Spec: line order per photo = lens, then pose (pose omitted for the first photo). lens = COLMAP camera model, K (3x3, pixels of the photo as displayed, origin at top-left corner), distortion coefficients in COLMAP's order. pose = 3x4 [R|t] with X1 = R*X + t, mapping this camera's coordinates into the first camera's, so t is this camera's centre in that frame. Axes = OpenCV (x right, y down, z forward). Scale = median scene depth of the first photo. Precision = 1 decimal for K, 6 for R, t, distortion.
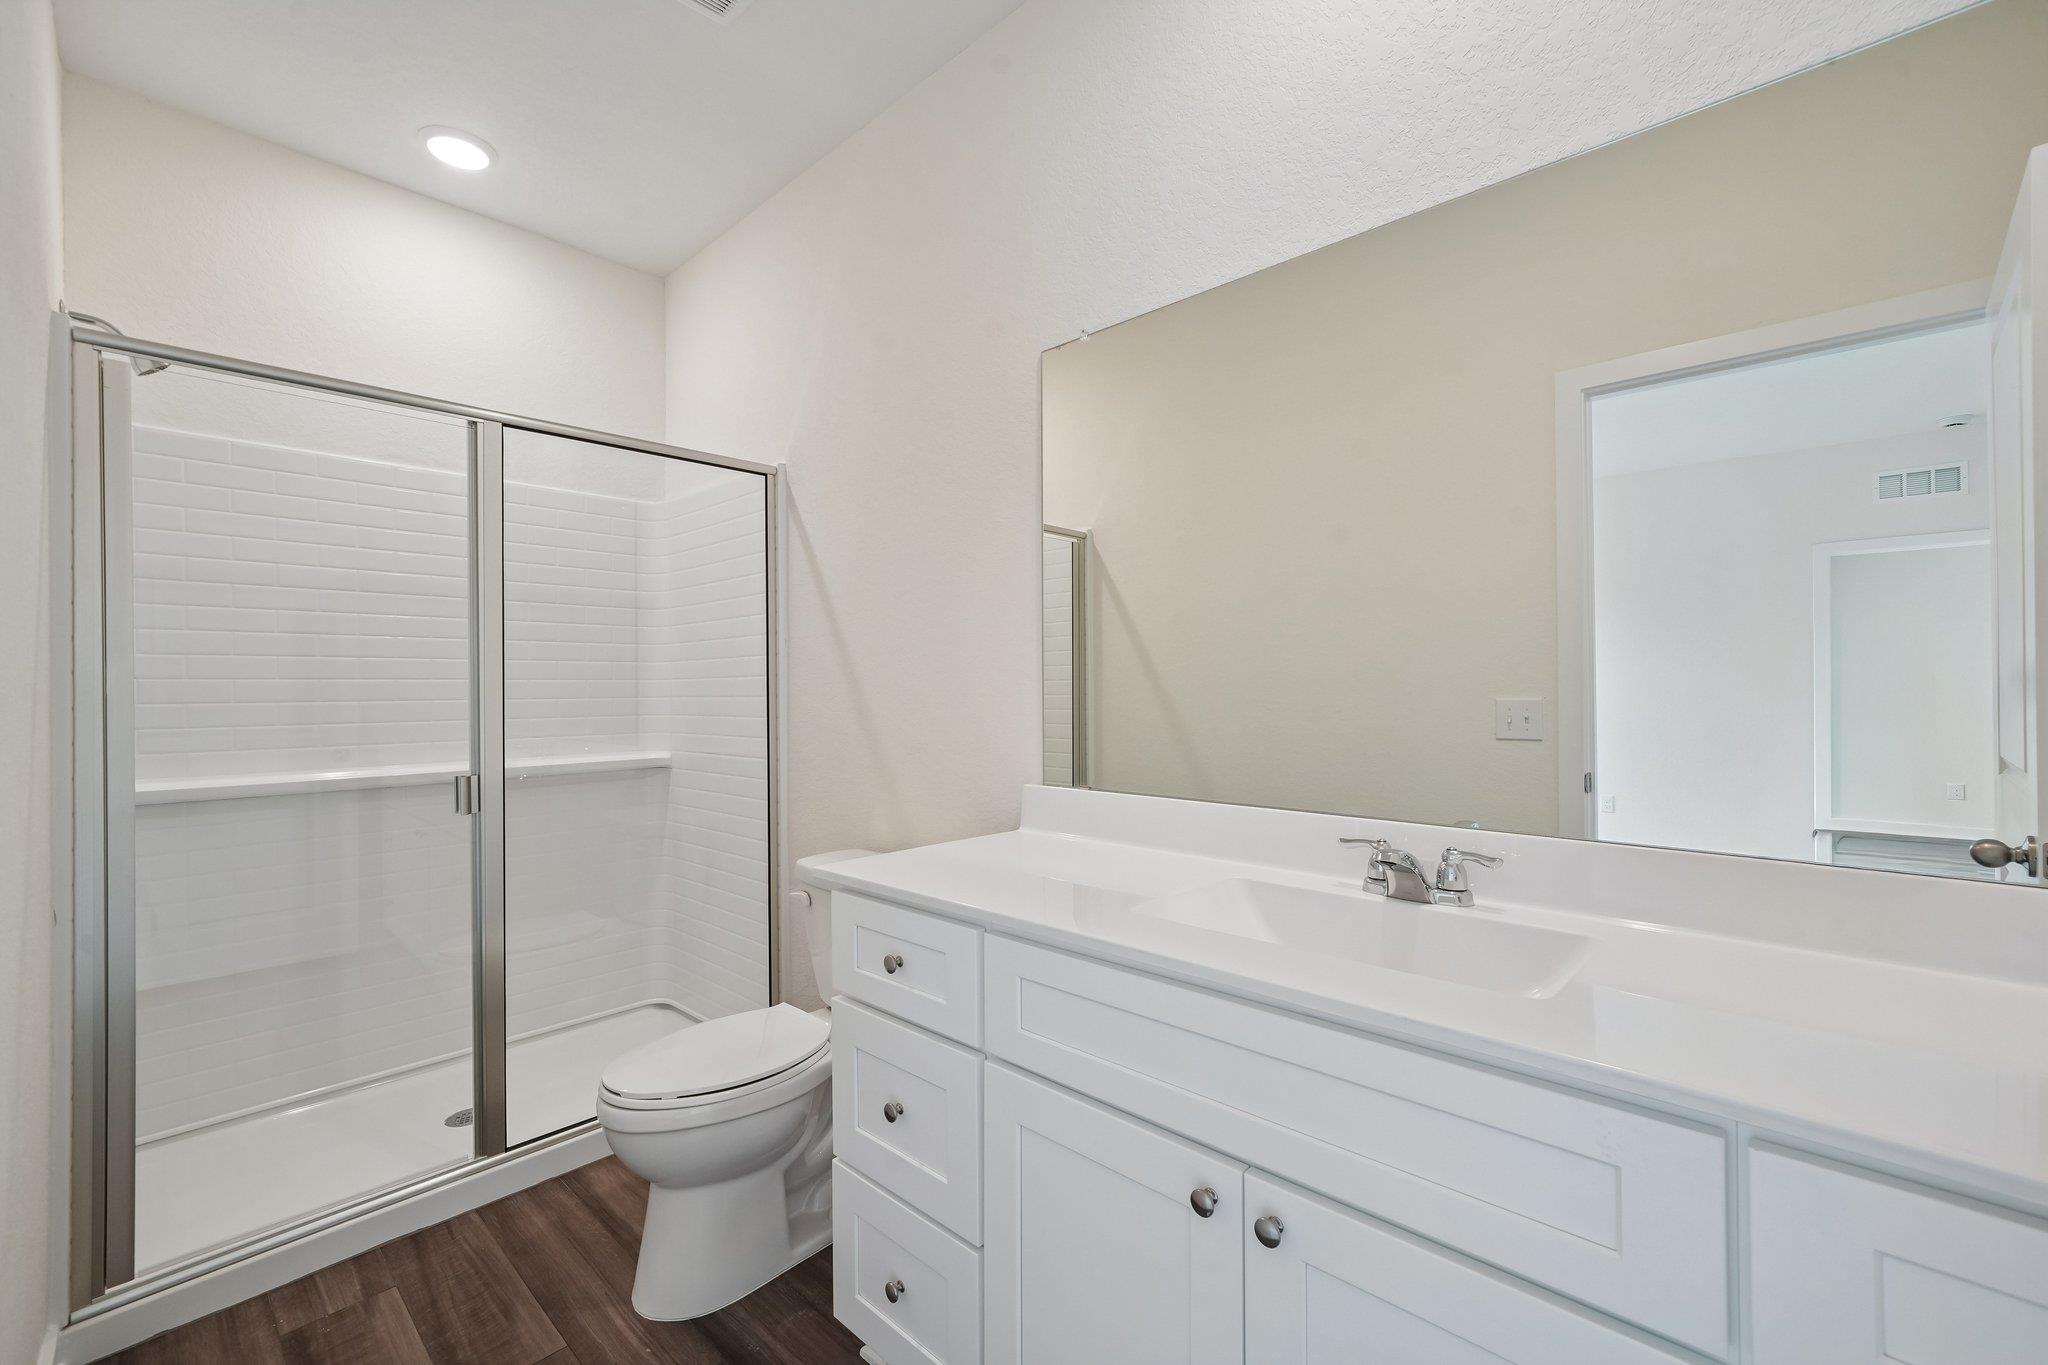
lens RADIAL K [[906.1, 0, 1027.0], [0, 906.1, 690.5], [0, 0, 1]] dist [0.000964, 0.001315]
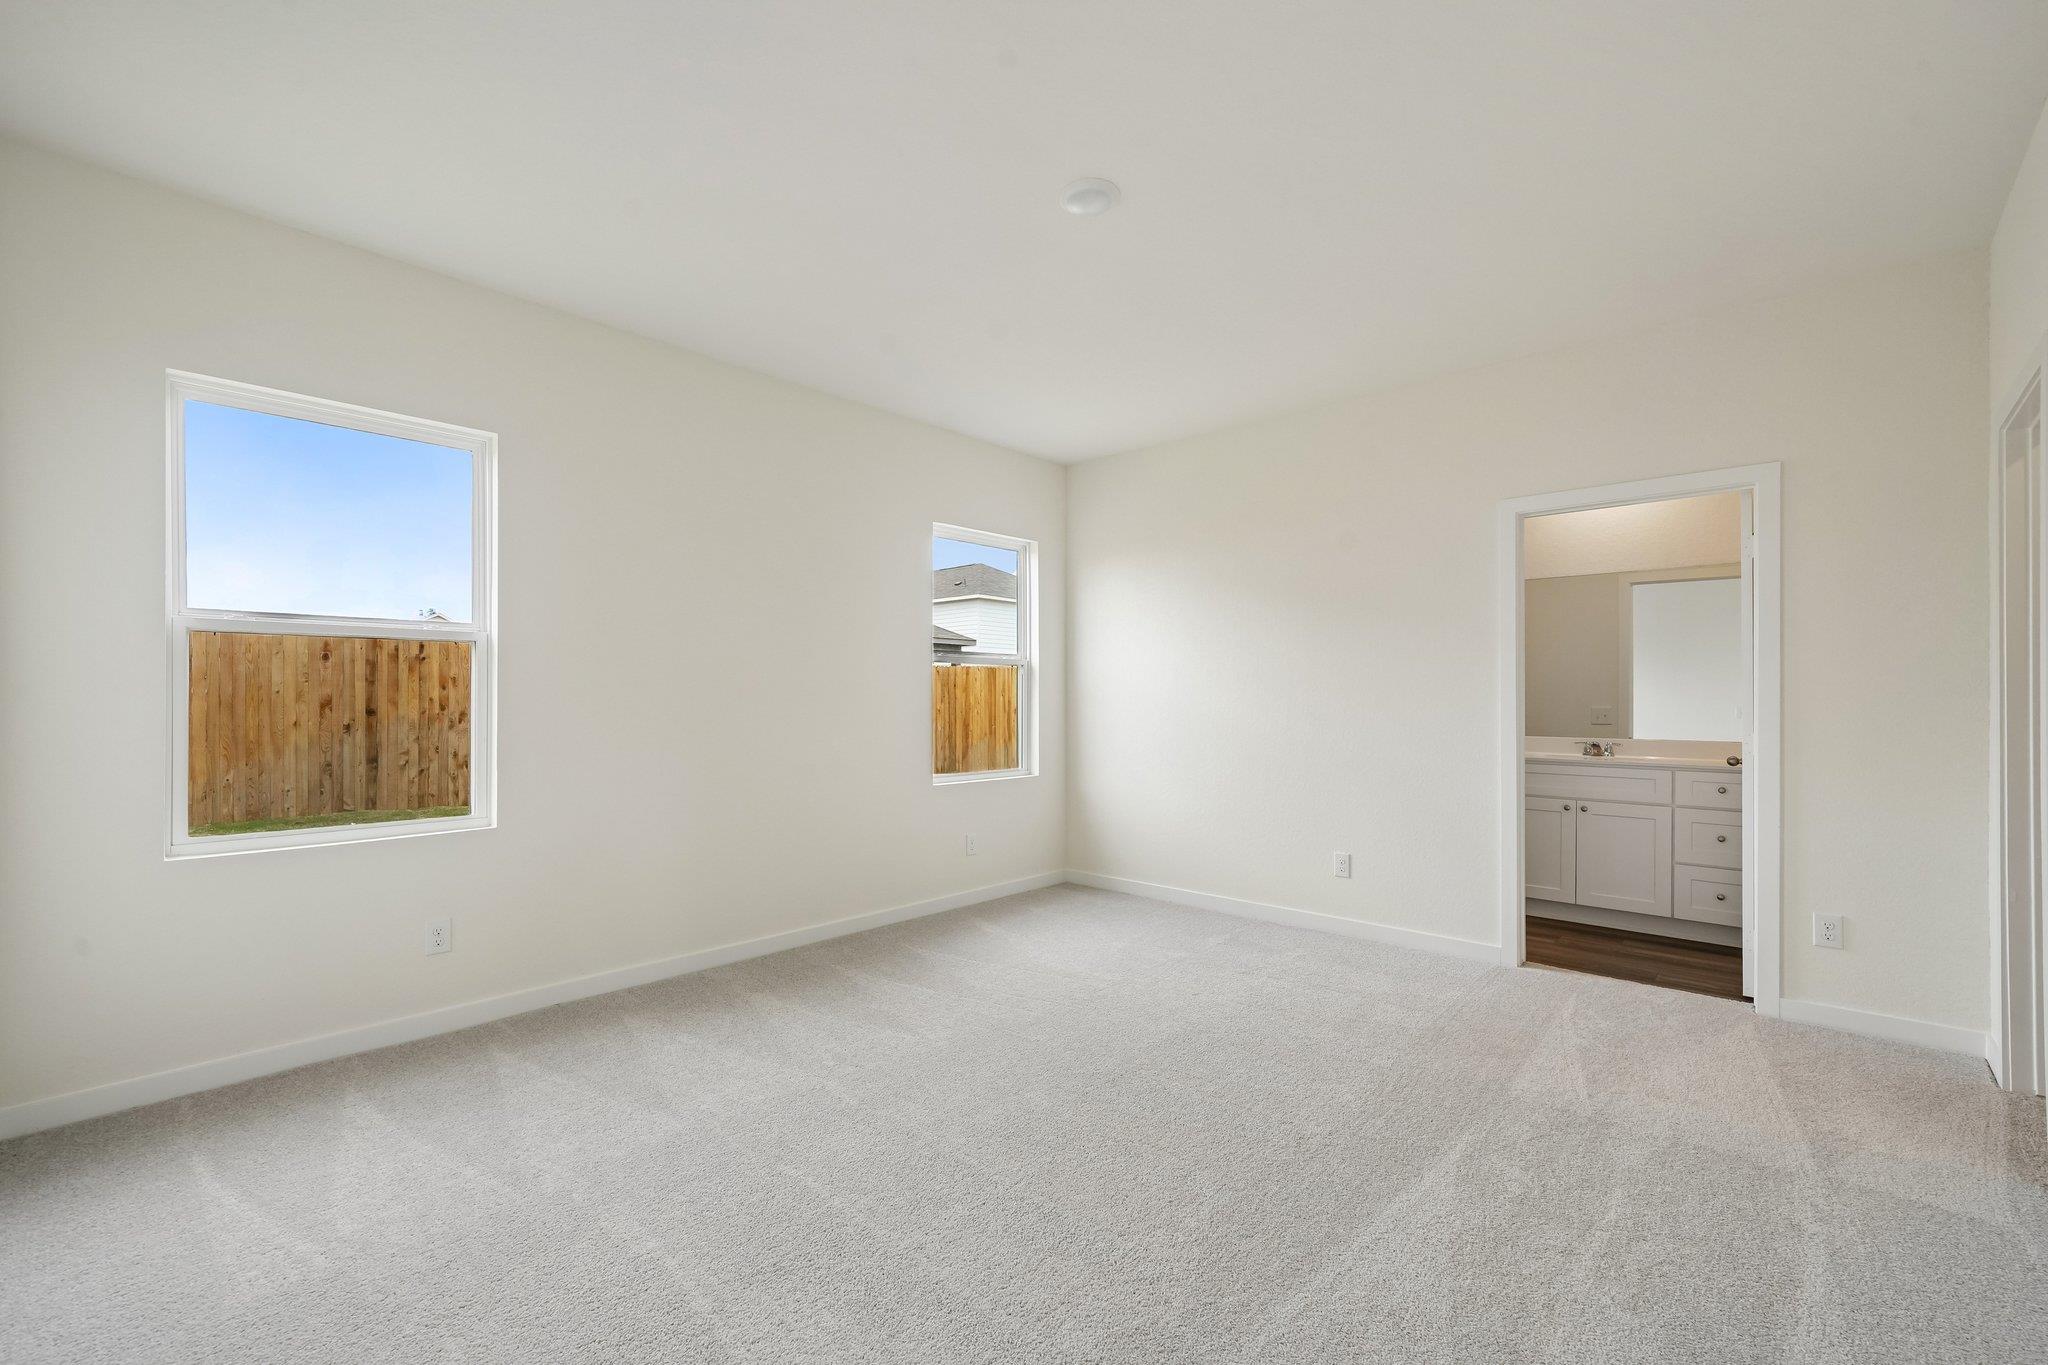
lens RADIAL K [[906.1, 0, 1027.0], [0, 906.1, 690.5], [0, 0, 1]] dist [0.000964, 0.001315]
pose [[0.999899, 0.013966, 0.002742, -2.113486], [-0.013938, 0.999851, -0.010223, 0.024174], [-0.002884, 0.010184, 0.999944, -2.993399]]
